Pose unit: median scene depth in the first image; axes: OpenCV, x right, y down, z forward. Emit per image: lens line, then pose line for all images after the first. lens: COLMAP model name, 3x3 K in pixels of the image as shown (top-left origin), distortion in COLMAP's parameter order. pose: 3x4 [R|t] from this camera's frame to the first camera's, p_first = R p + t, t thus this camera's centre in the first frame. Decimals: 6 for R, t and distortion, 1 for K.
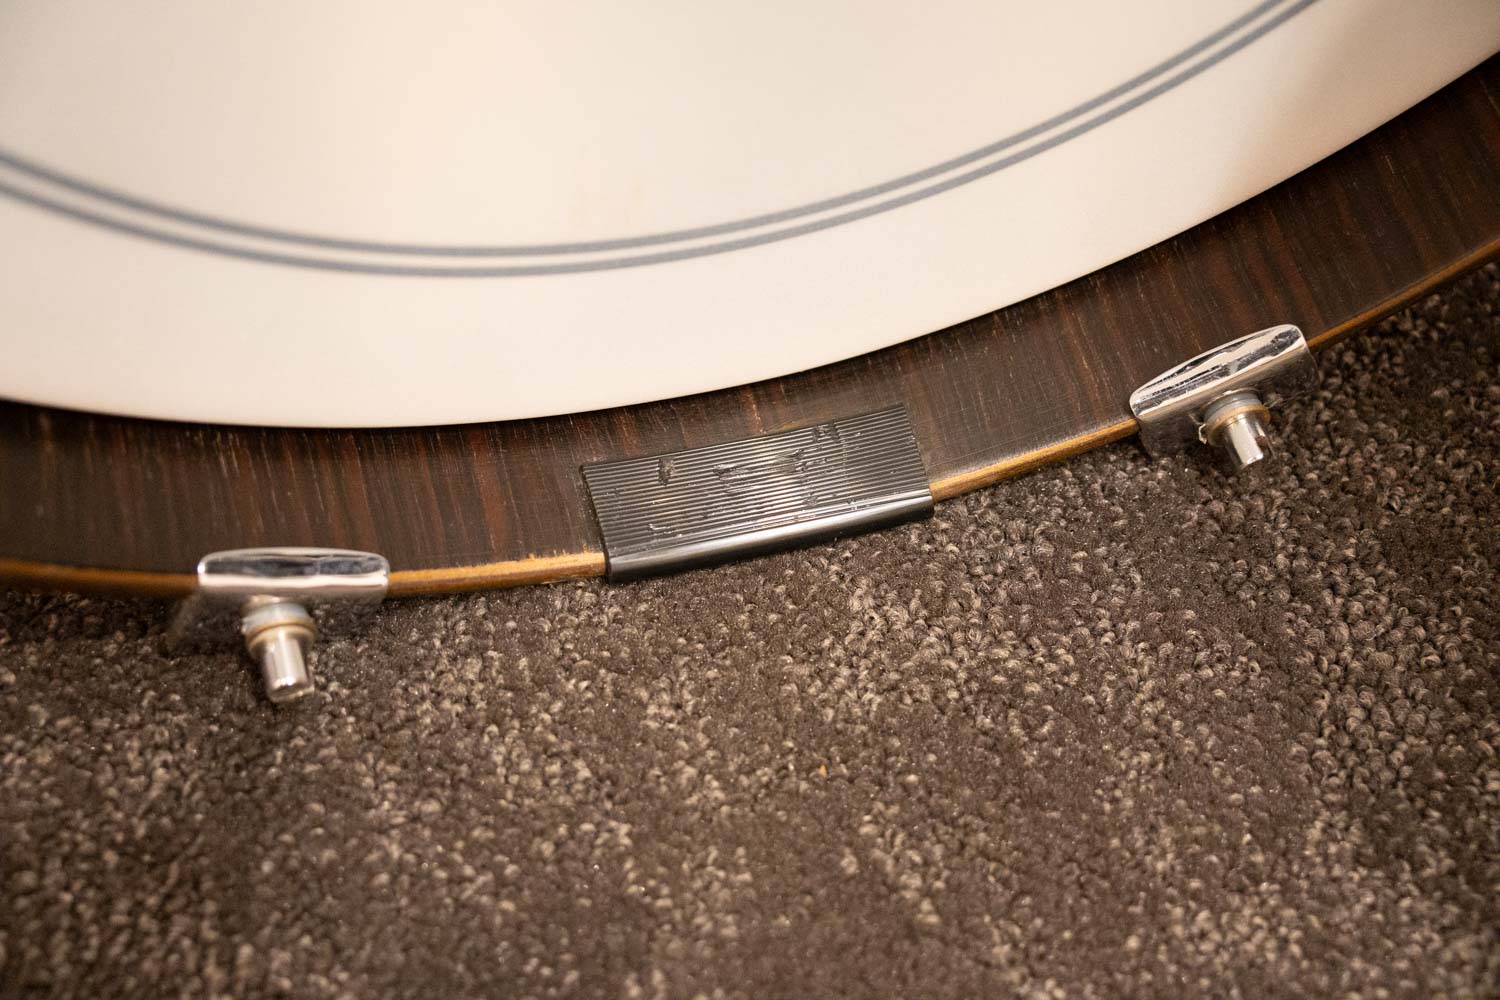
lens RADIAL K [[2303.1, 0, 742.8], [0, 2303.1, 503.9], [0, 0, 1]] dist [0.188890, 0.000000]
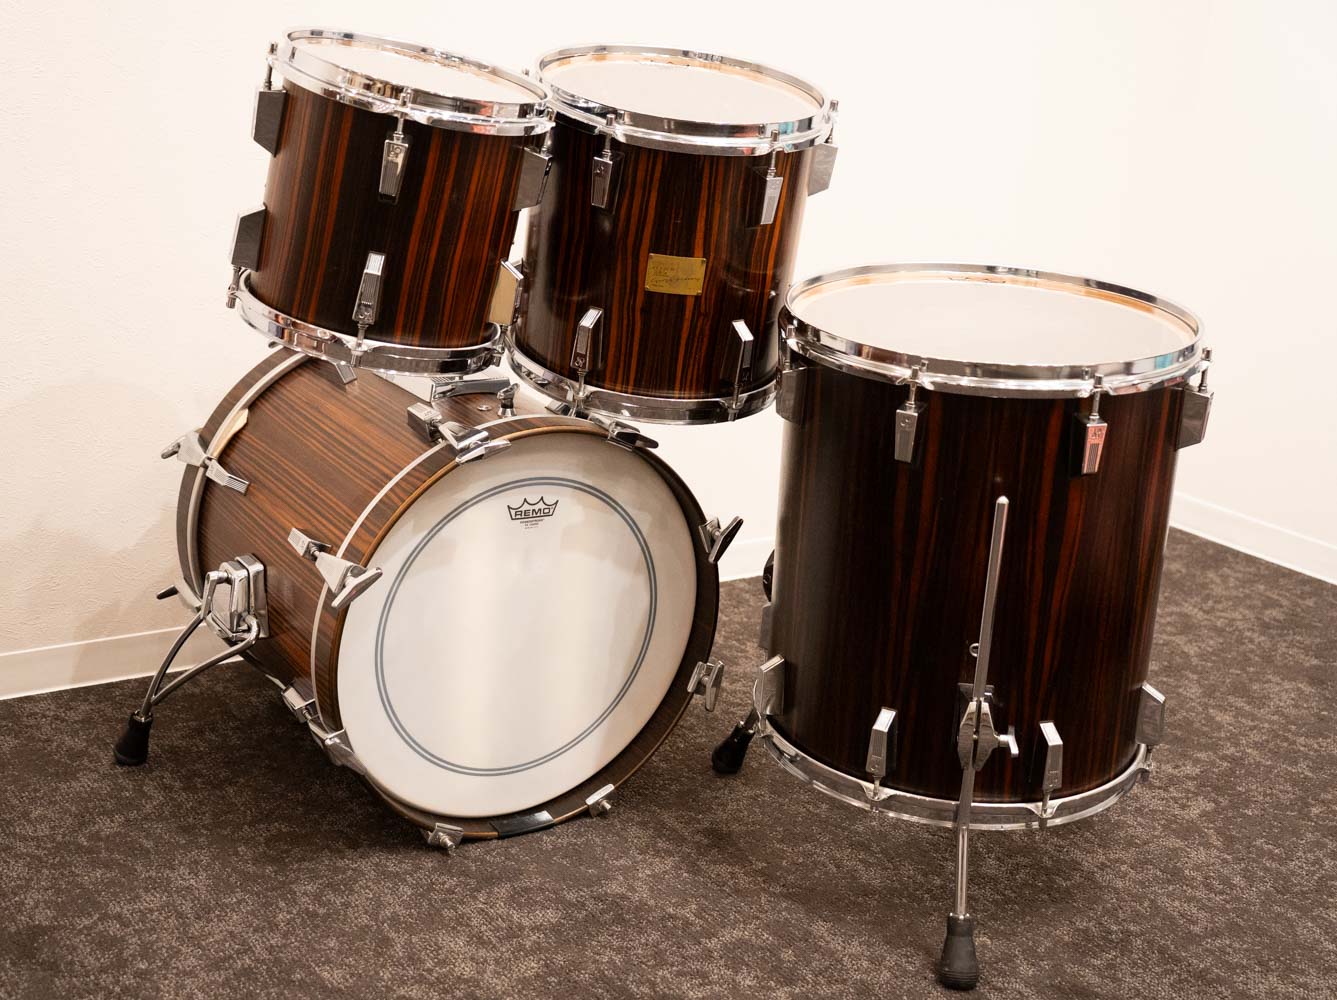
lens RADIAL K [[1873.9, 0, 666.3], [0, 1873.9, 502.6], [0, 0, 1]] dist [0.077036, 0.000000]
pose [[0.960929, -0.075103, 0.266411, -0.835322], [0.225946, 0.768796, -0.598249, 2.260474], [-0.159885, 0.635069, 0.755727, -3.039989]]
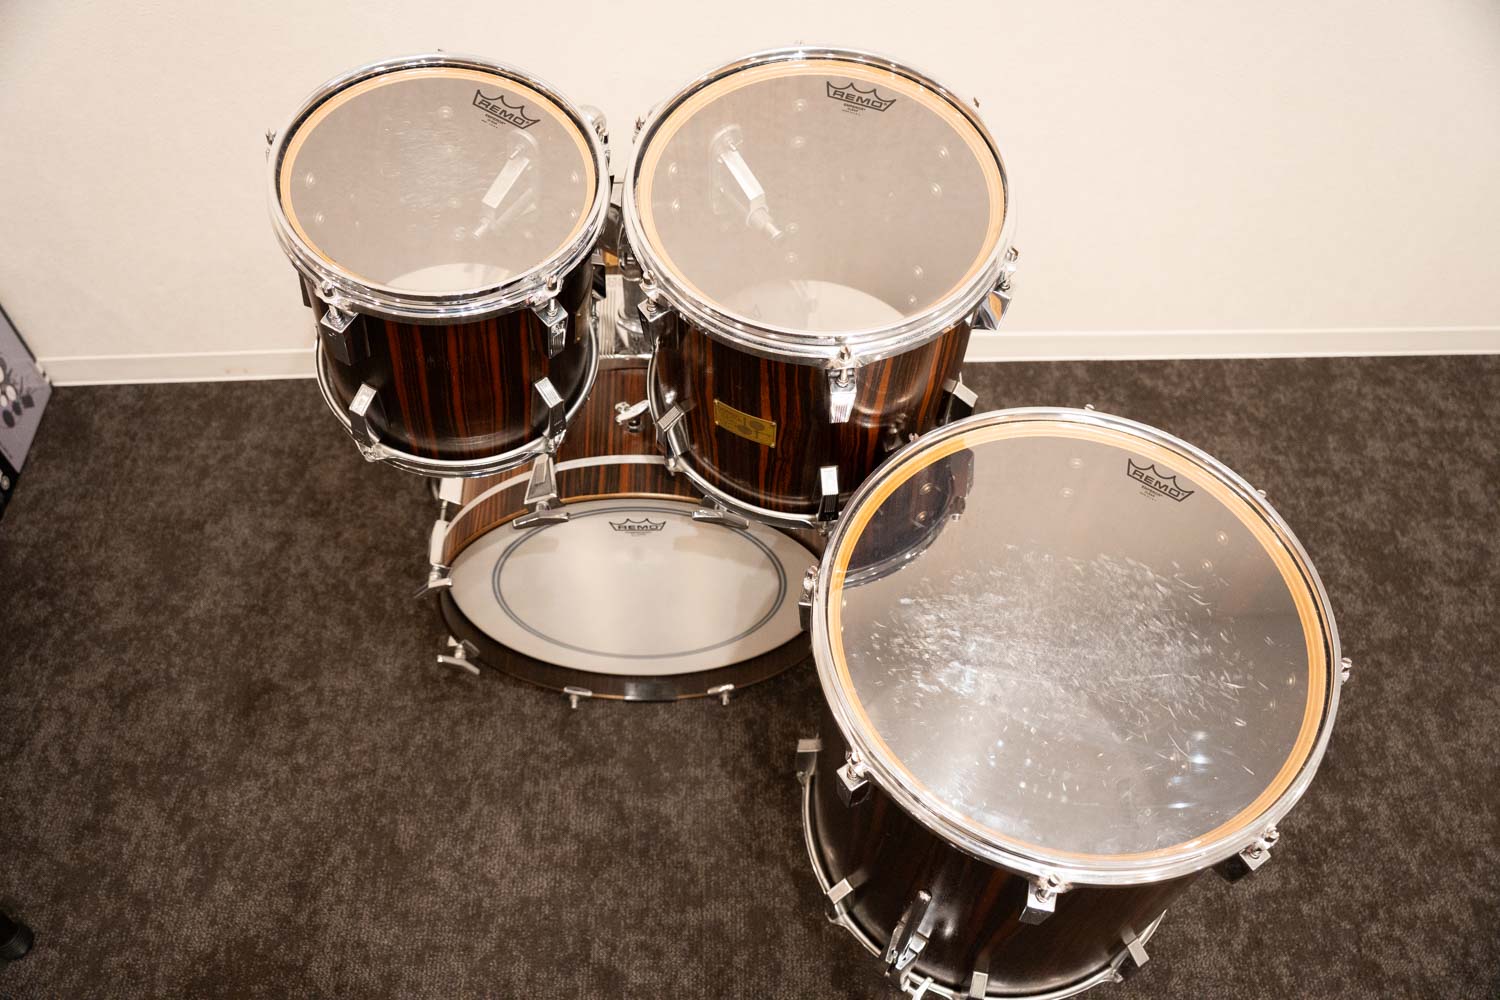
lens RADIAL K [[1146.5, 0, 745.3], [0, 1146.5, 501.9], [0, 0, 1]] dist [-0.093738, -0.001962]
pose [[0.968026, 0.180819, -0.173870, 0.772158], [-0.194976, 0.978449, -0.067981, -0.386007], [0.157831, 0.099708, 0.982419, -2.304643]]
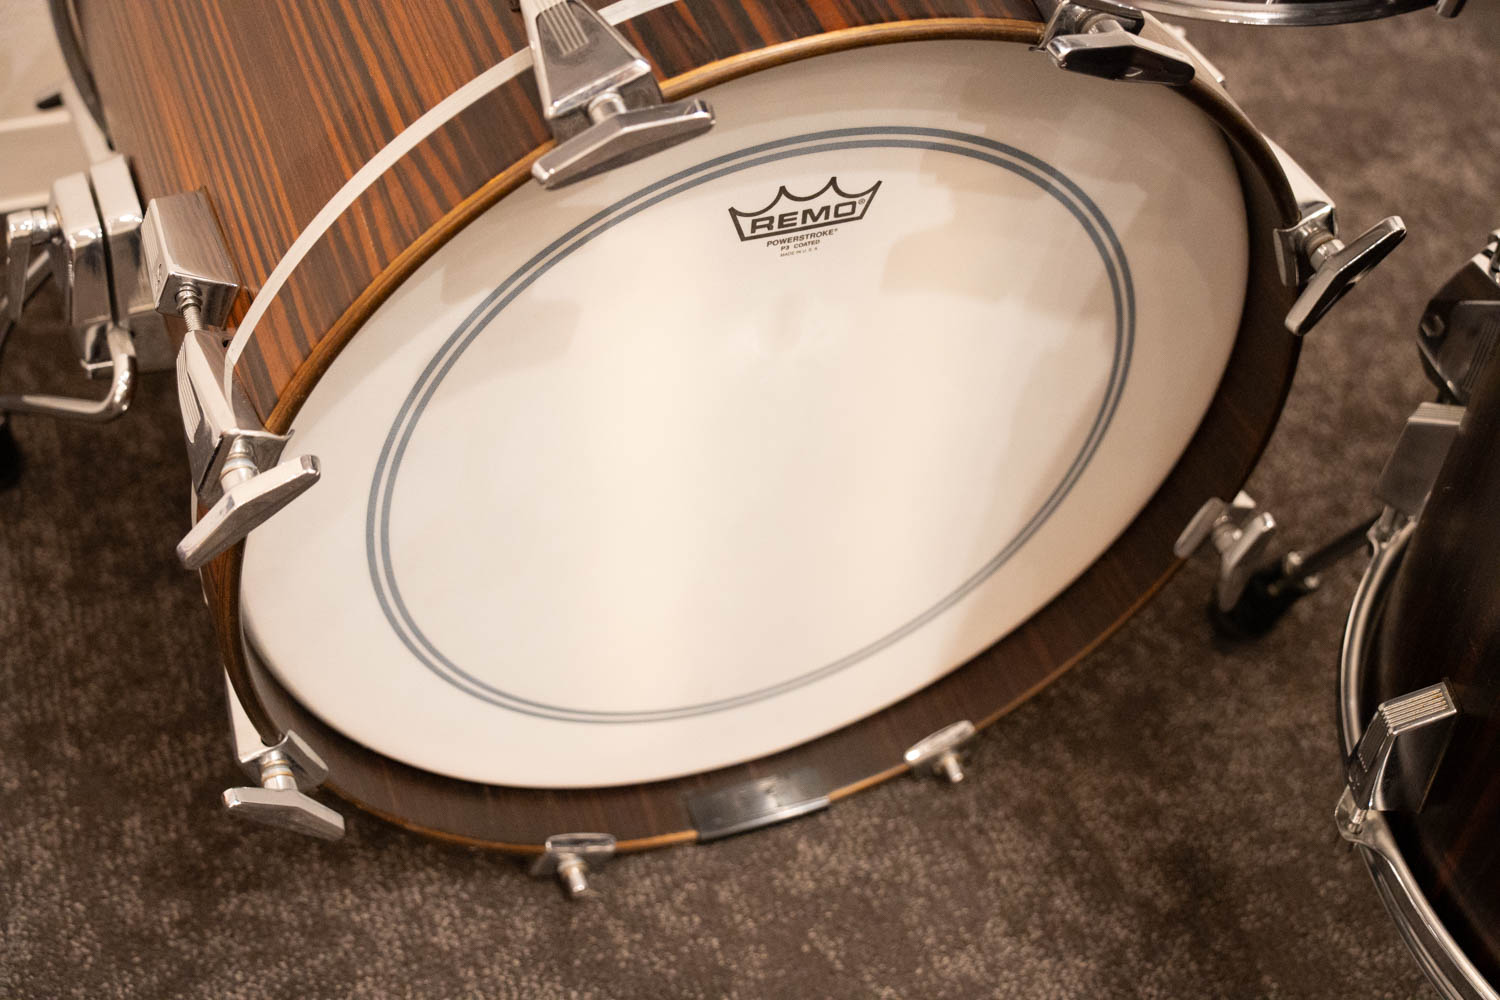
lens RADIAL K [[2036.0, 0, 762.1], [0, 2036.0, 496.1], [0, 0, 1]] dist [0.130989, 0.000000]
pose [[0.996837, -0.054137, 0.058177, -0.102150], [0.064367, 0.979371, -0.191544, 0.095744], [-0.046607, 0.194682, 0.979758, -1.244826]]
